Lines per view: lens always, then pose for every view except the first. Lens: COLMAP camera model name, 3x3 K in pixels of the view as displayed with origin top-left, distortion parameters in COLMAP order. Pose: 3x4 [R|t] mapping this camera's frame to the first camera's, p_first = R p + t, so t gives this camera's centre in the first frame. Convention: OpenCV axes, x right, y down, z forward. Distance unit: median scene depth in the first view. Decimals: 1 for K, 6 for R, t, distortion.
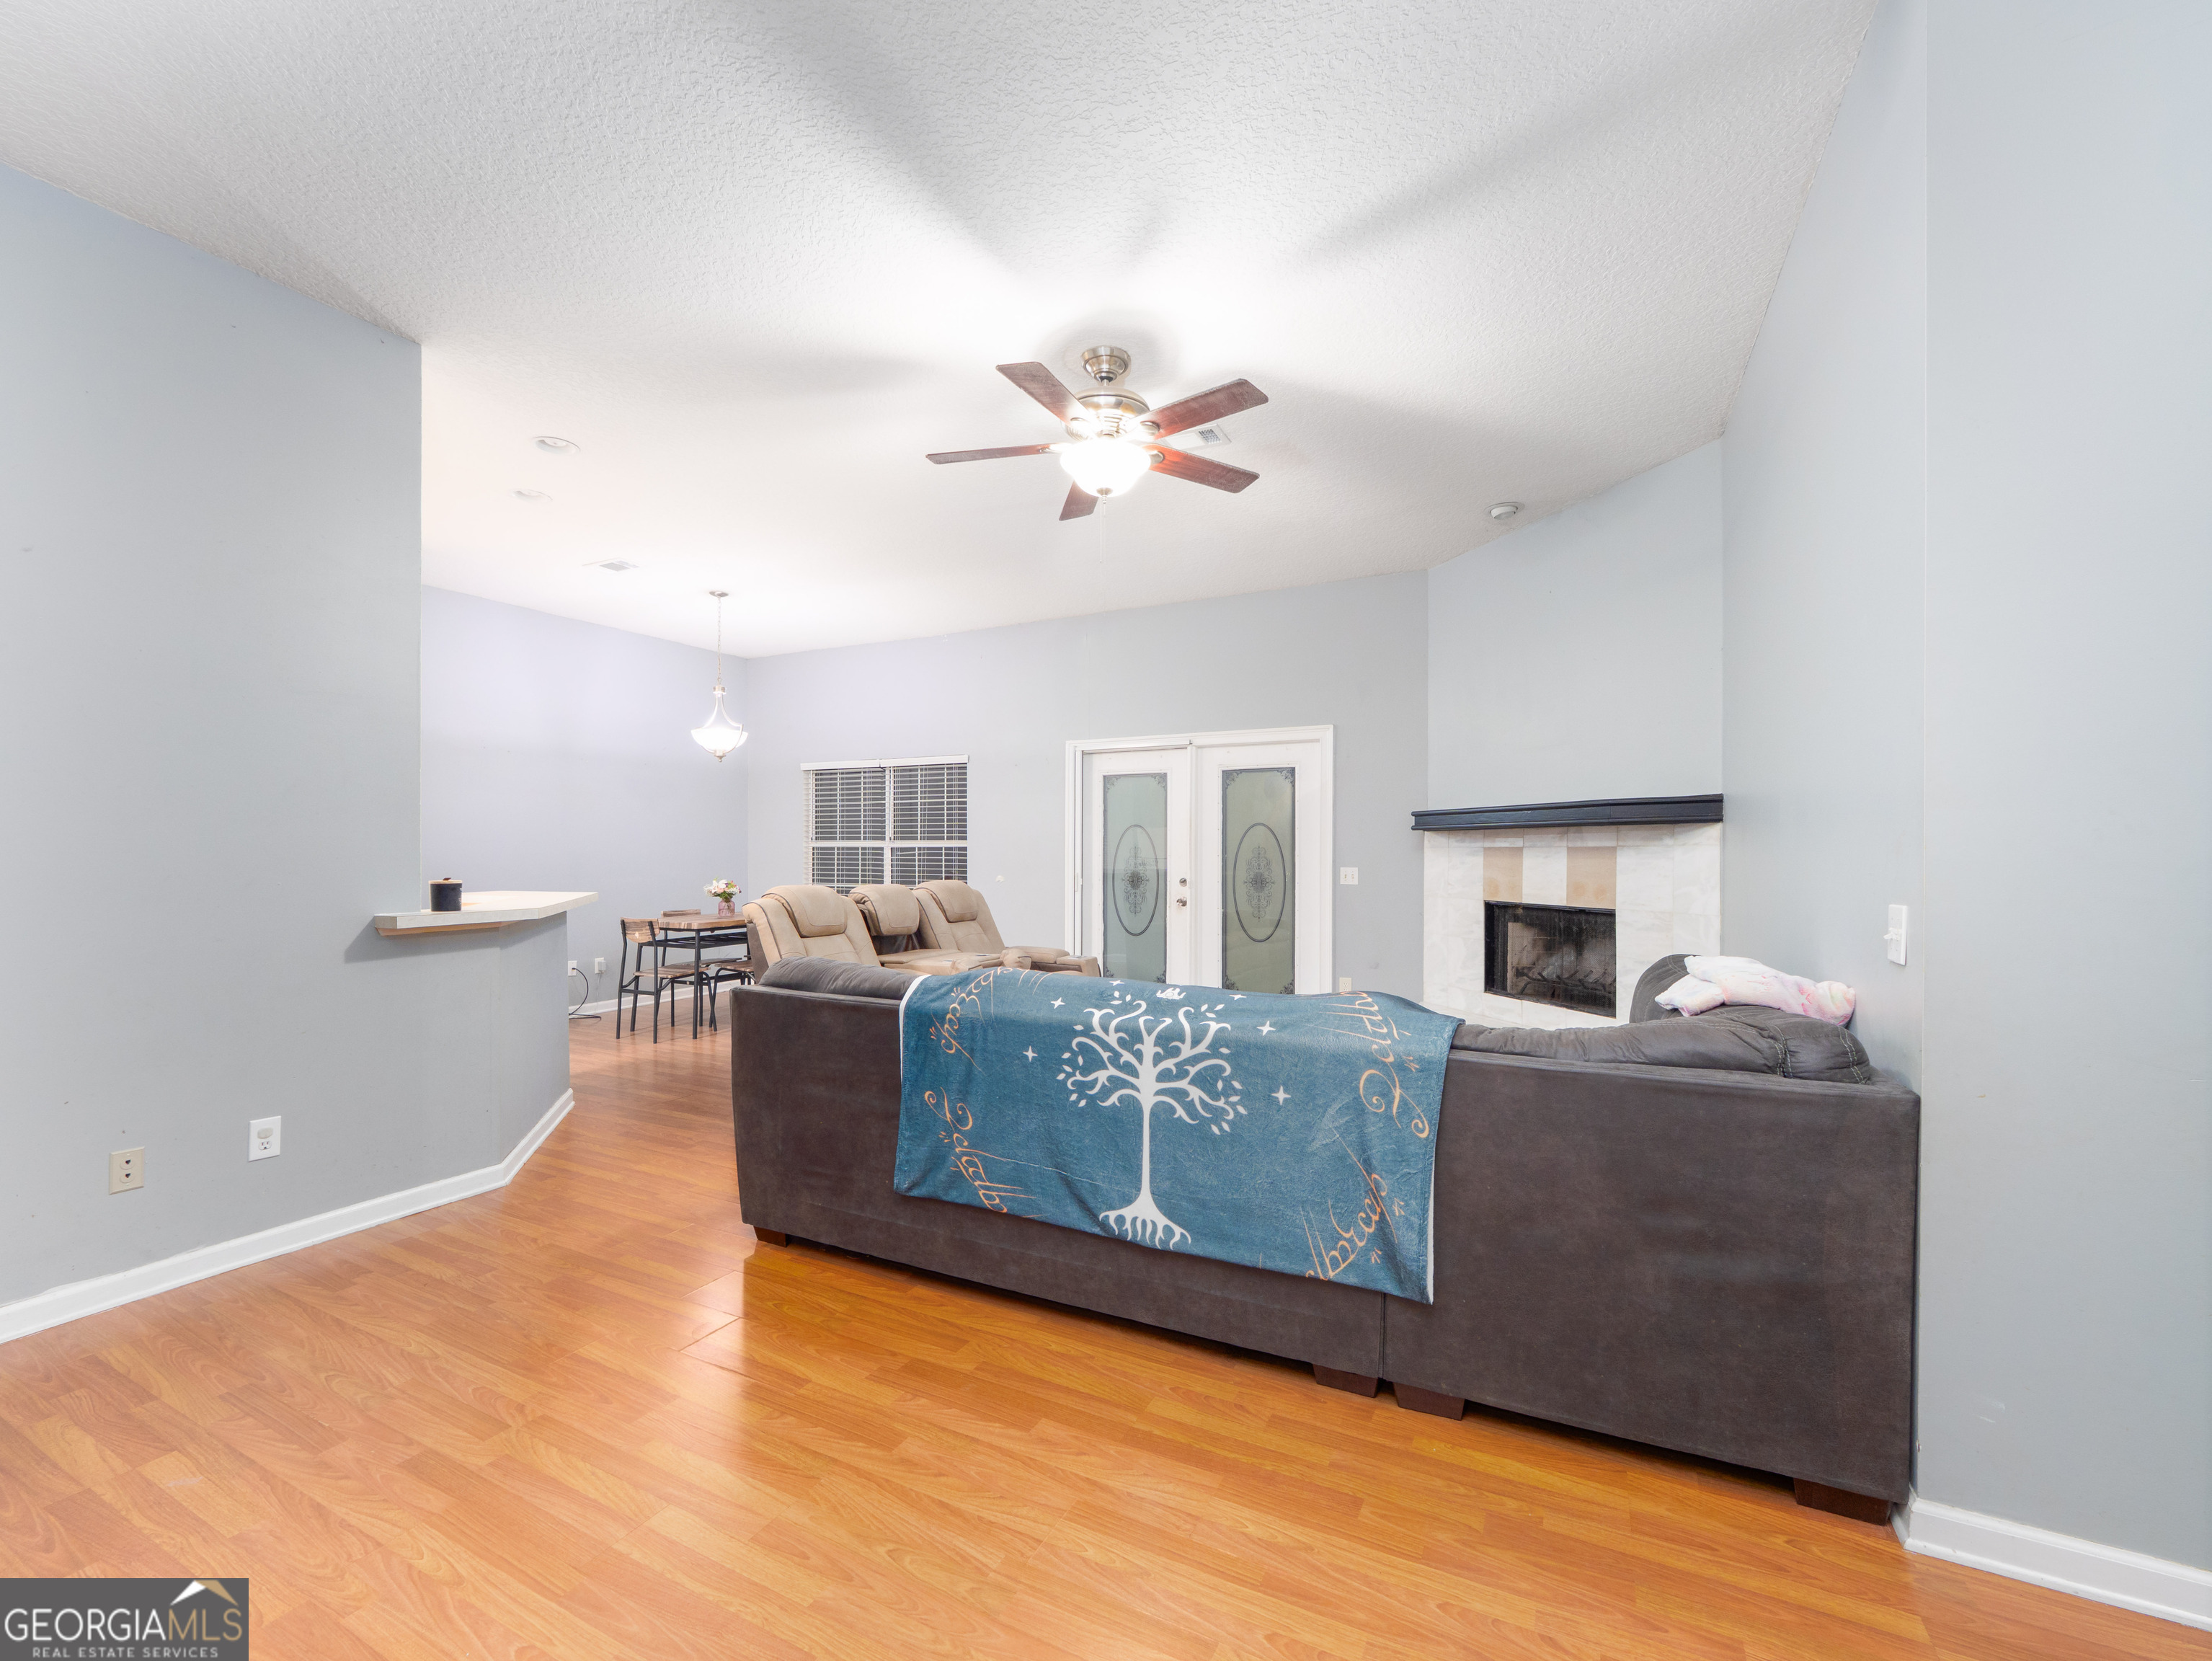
lens RADIAL K [[897.4, 0, 1096.7], [0, 897.4, 855.3], [0, 0, 1]] dist [0.032102, -0.000050]
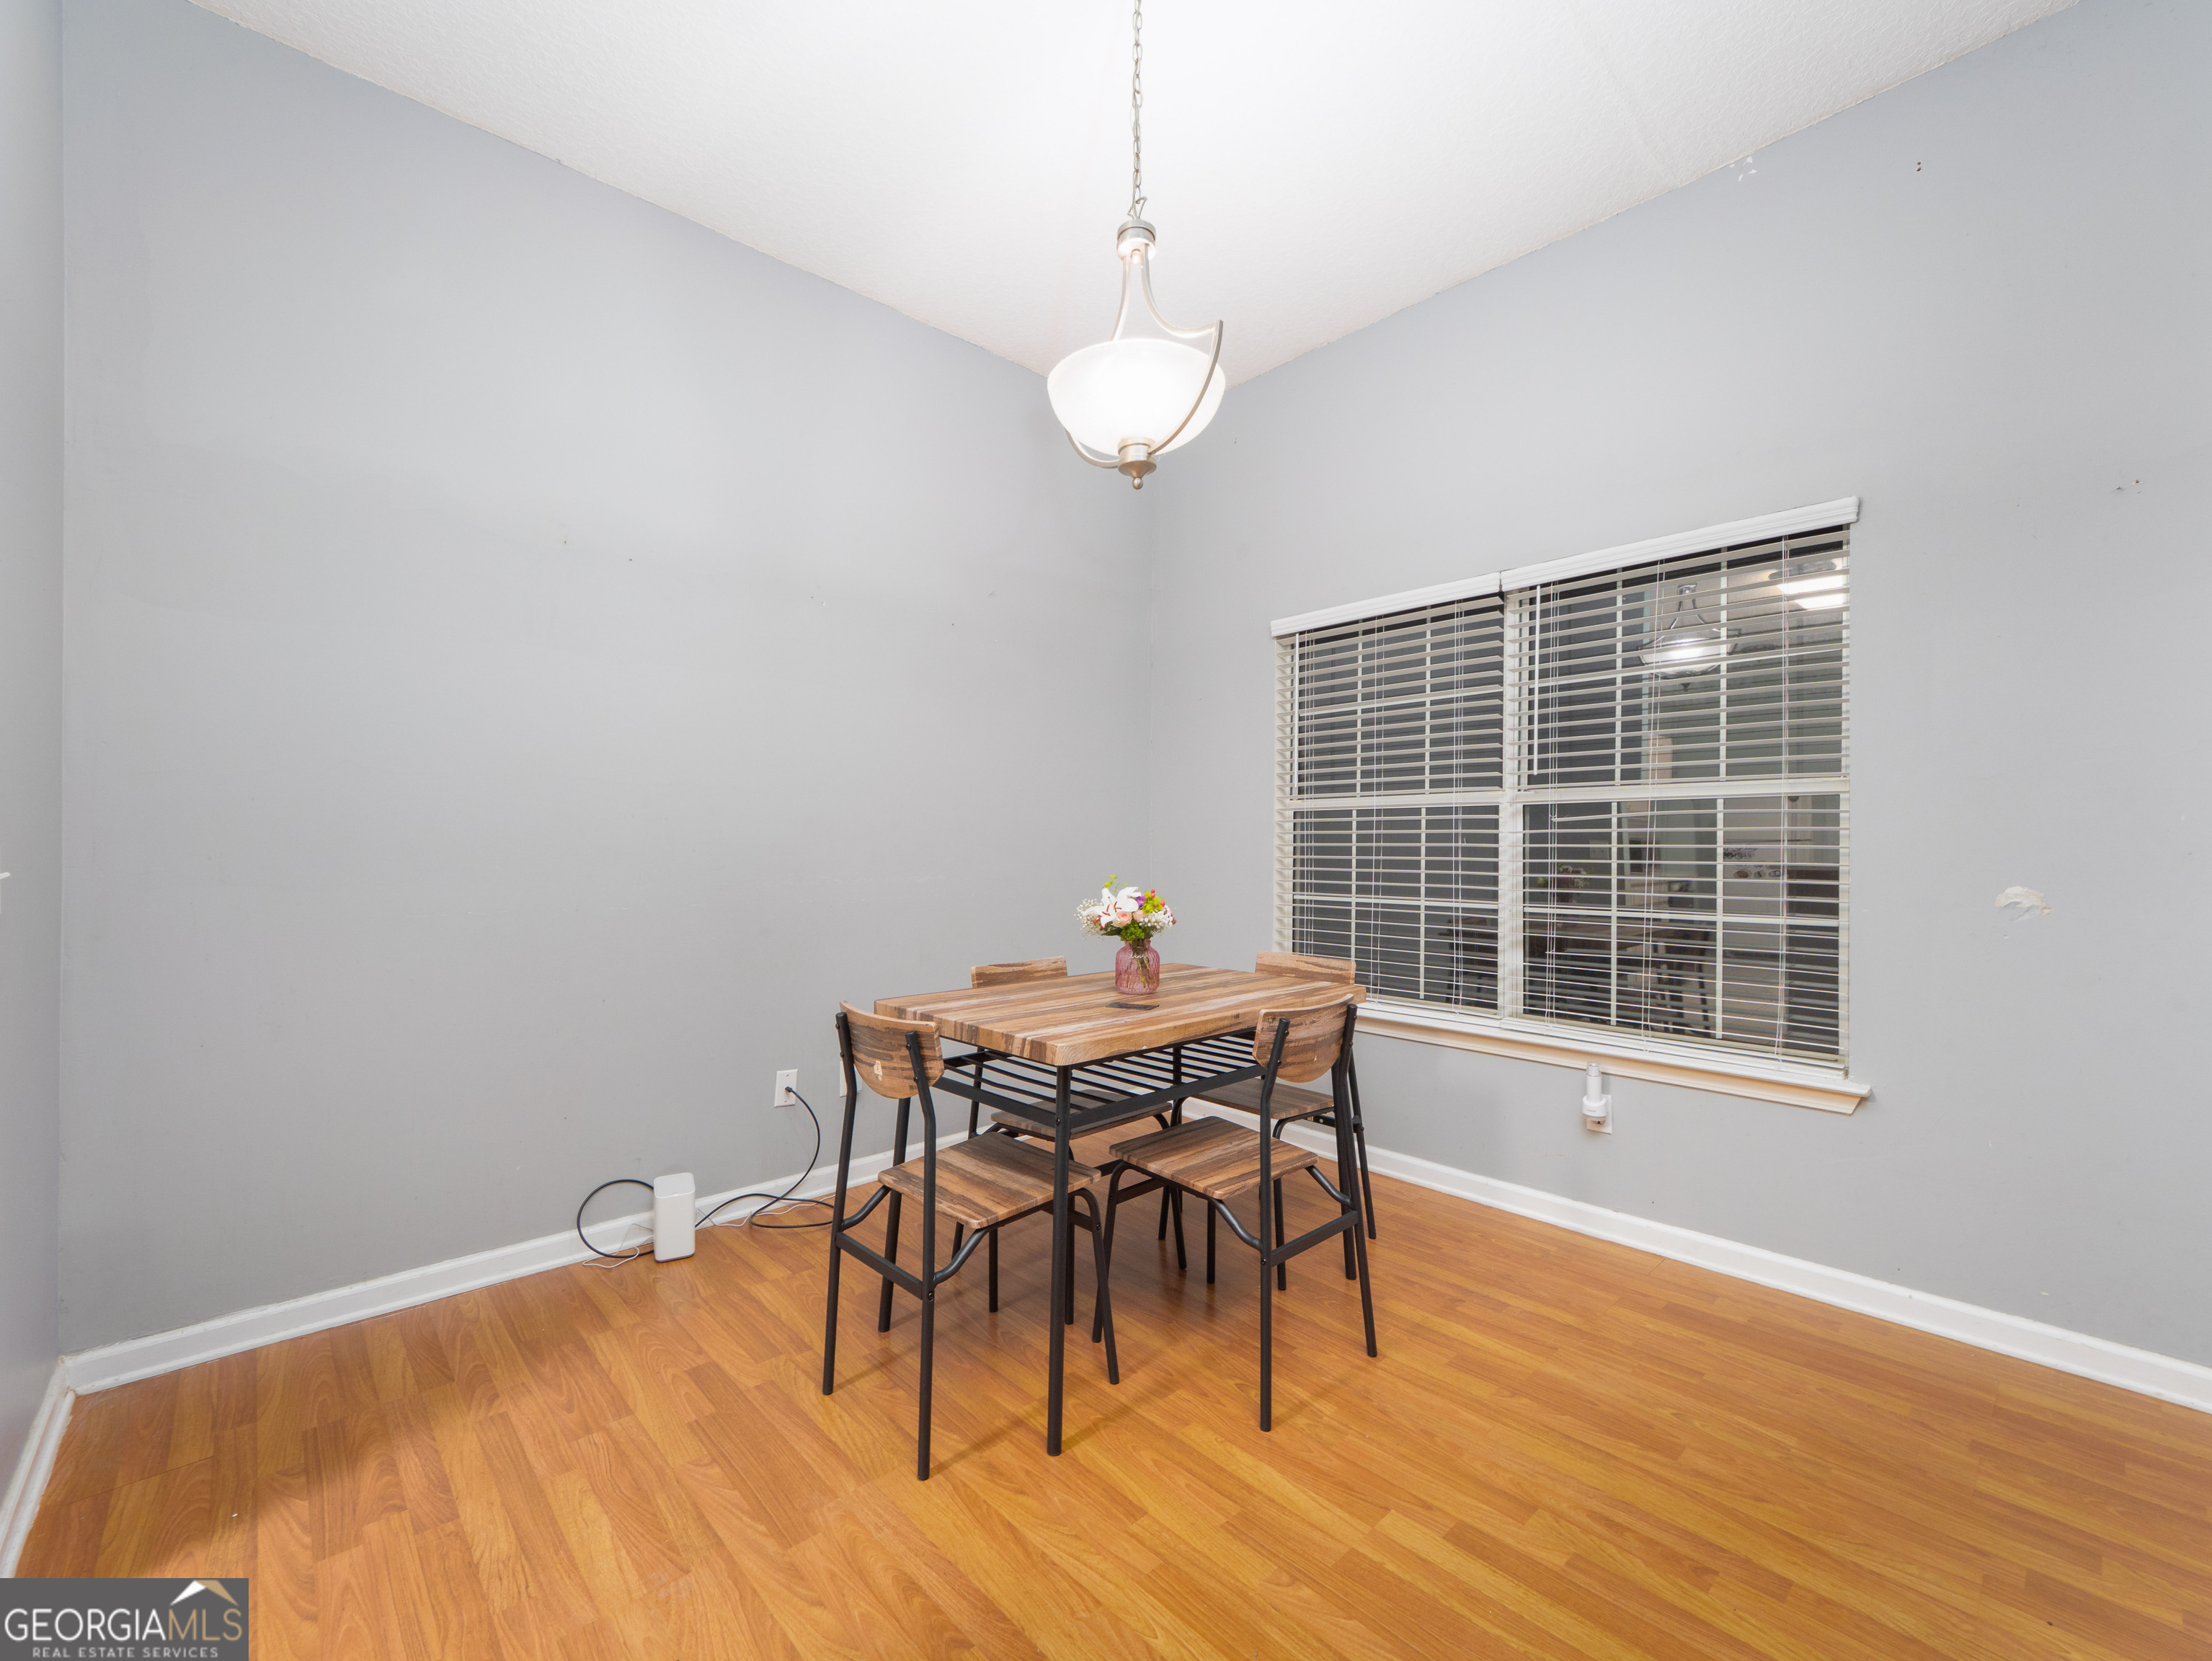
lens RADIAL K [[907.6, 0, 1104.6], [0, 907.6, 852.2], [0, 0, 1]] dist [-0.001327, -0.000522]
pose [[0.938980, 0.006344, -0.343913, -0.339673], [-0.007160, 0.999974, -0.001103, 0.016442], [0.343897, 0.003498, 0.939001, 0.752905]]
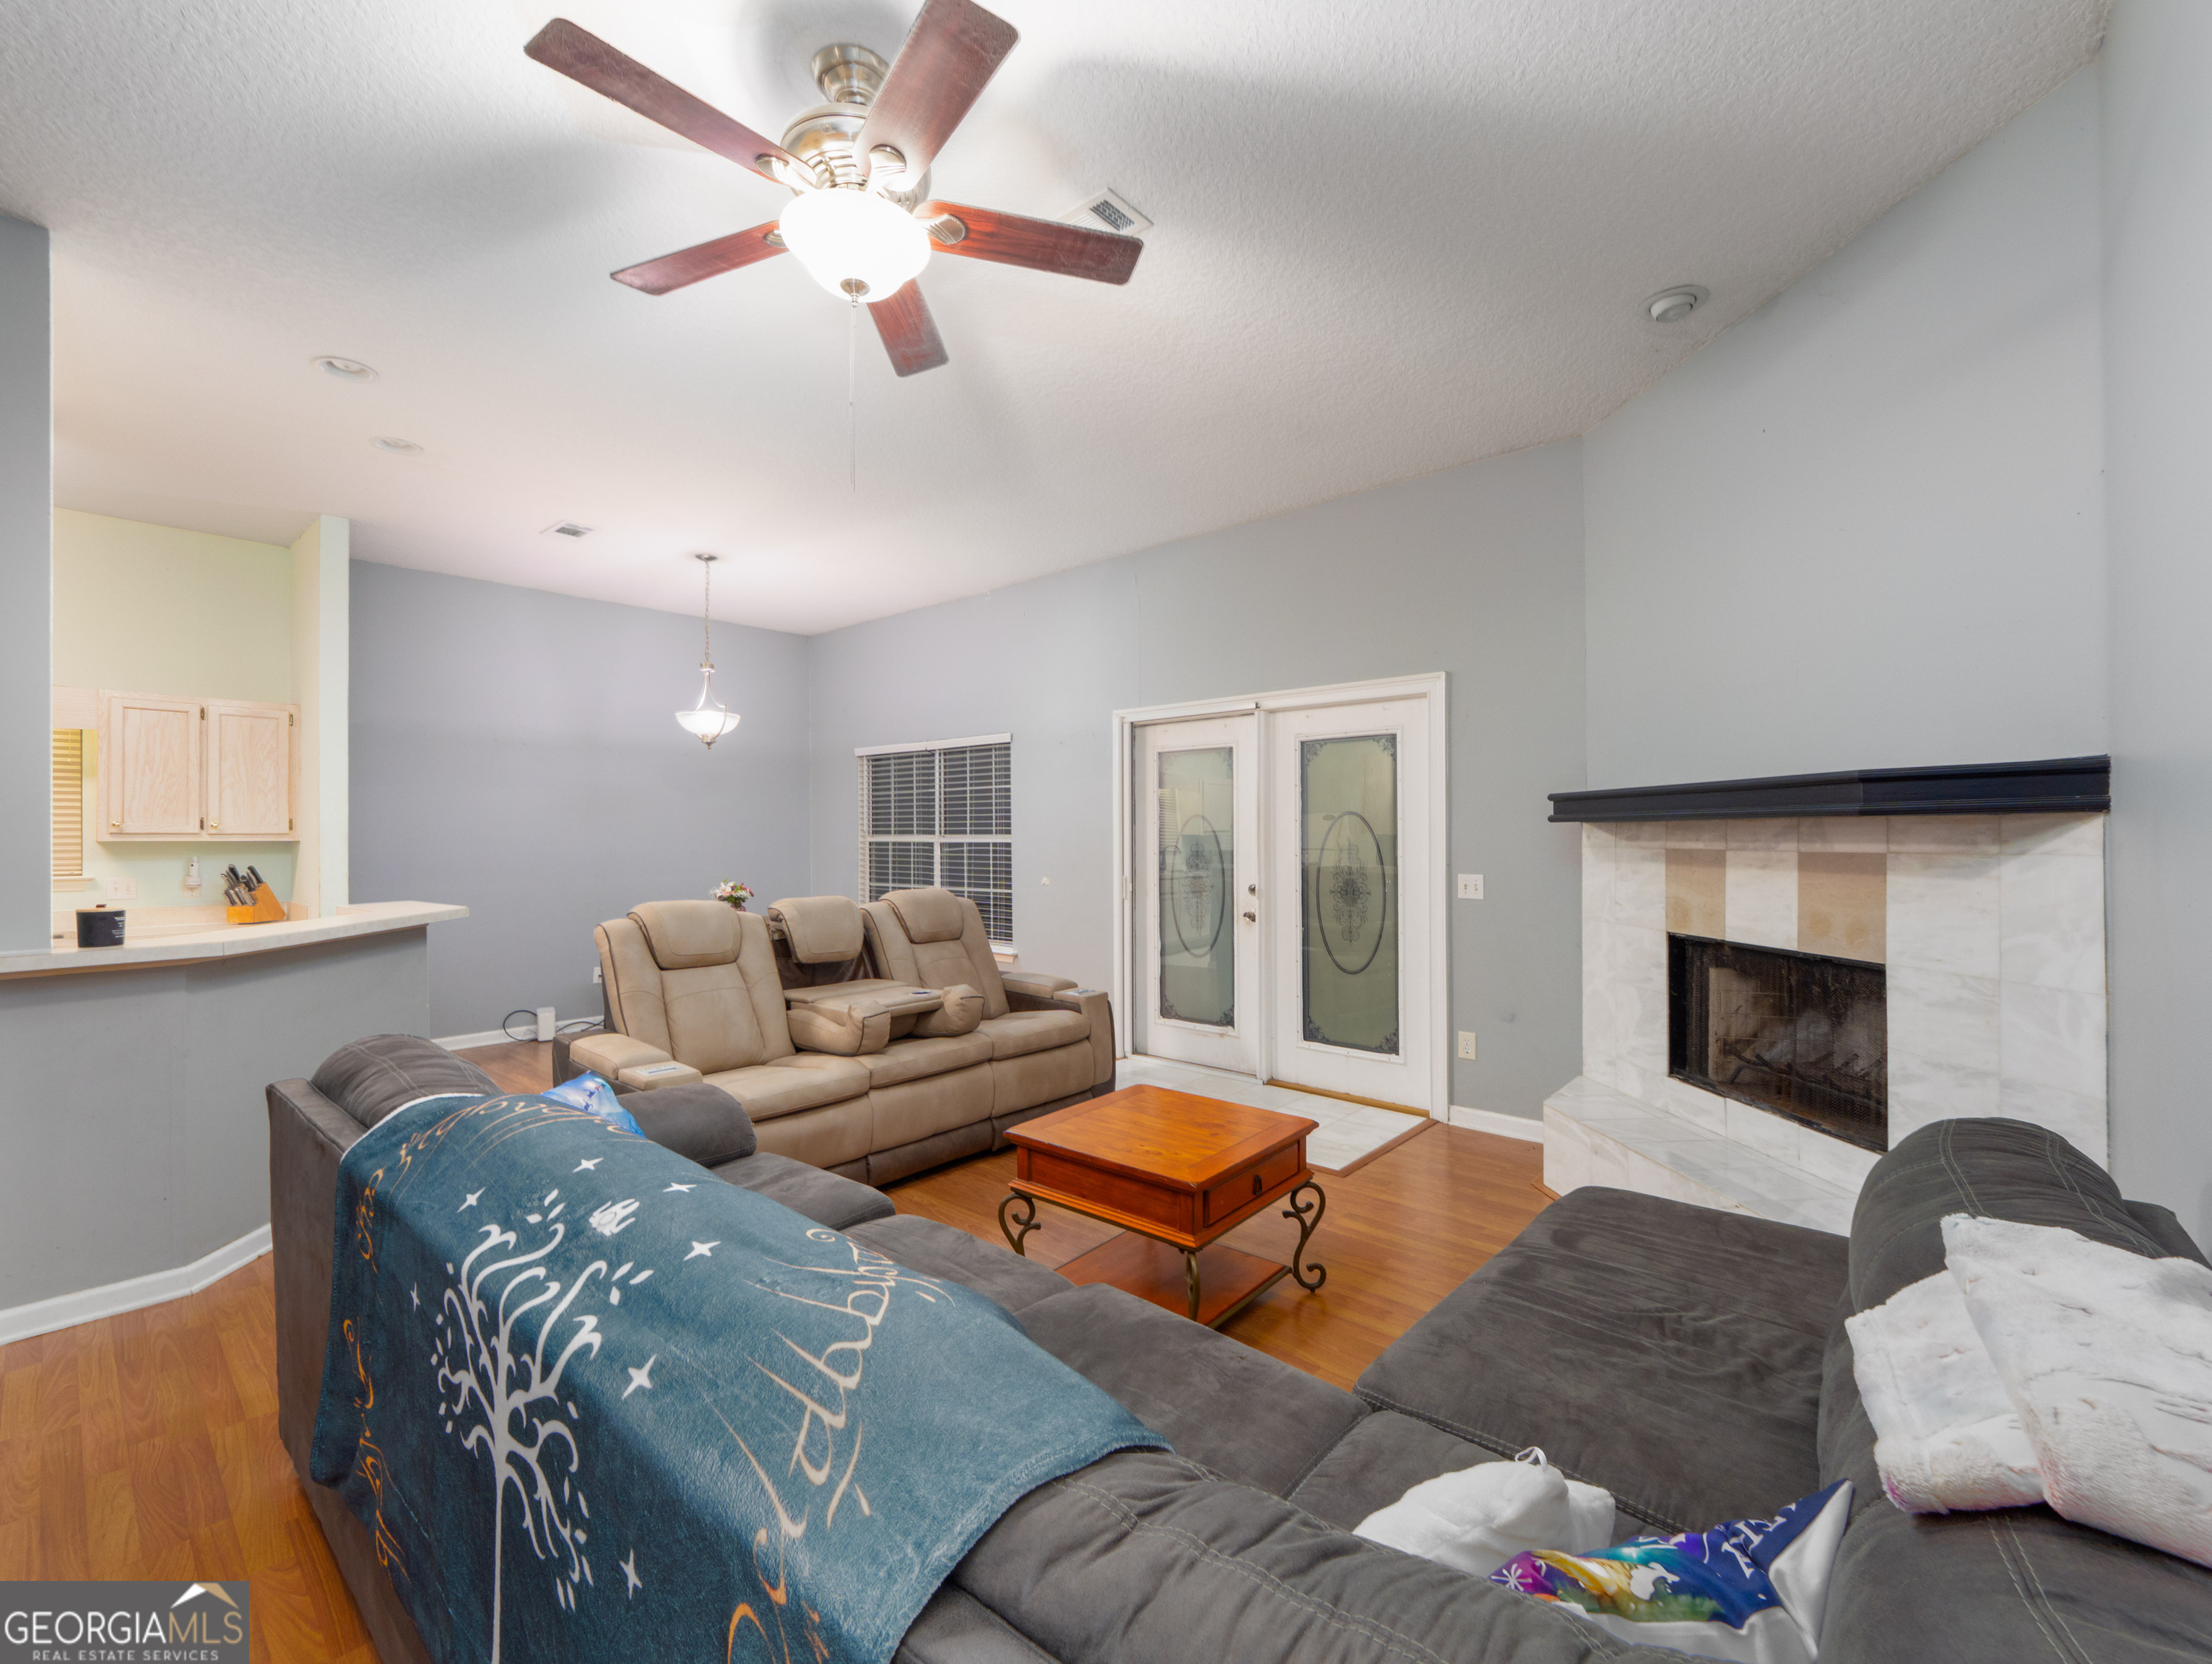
lens RADIAL K [[914.1, 0, 1106.0], [0, 914.1, 832.0], [0, 0, 1]] dist [0.010477, -0.000432]
pose [[0.970144, -0.005637, -0.242464, 0.178813], [0.003935, 0.999964, -0.007505, -0.015387], [0.242498, 0.006327, 0.970131, 0.241870]]
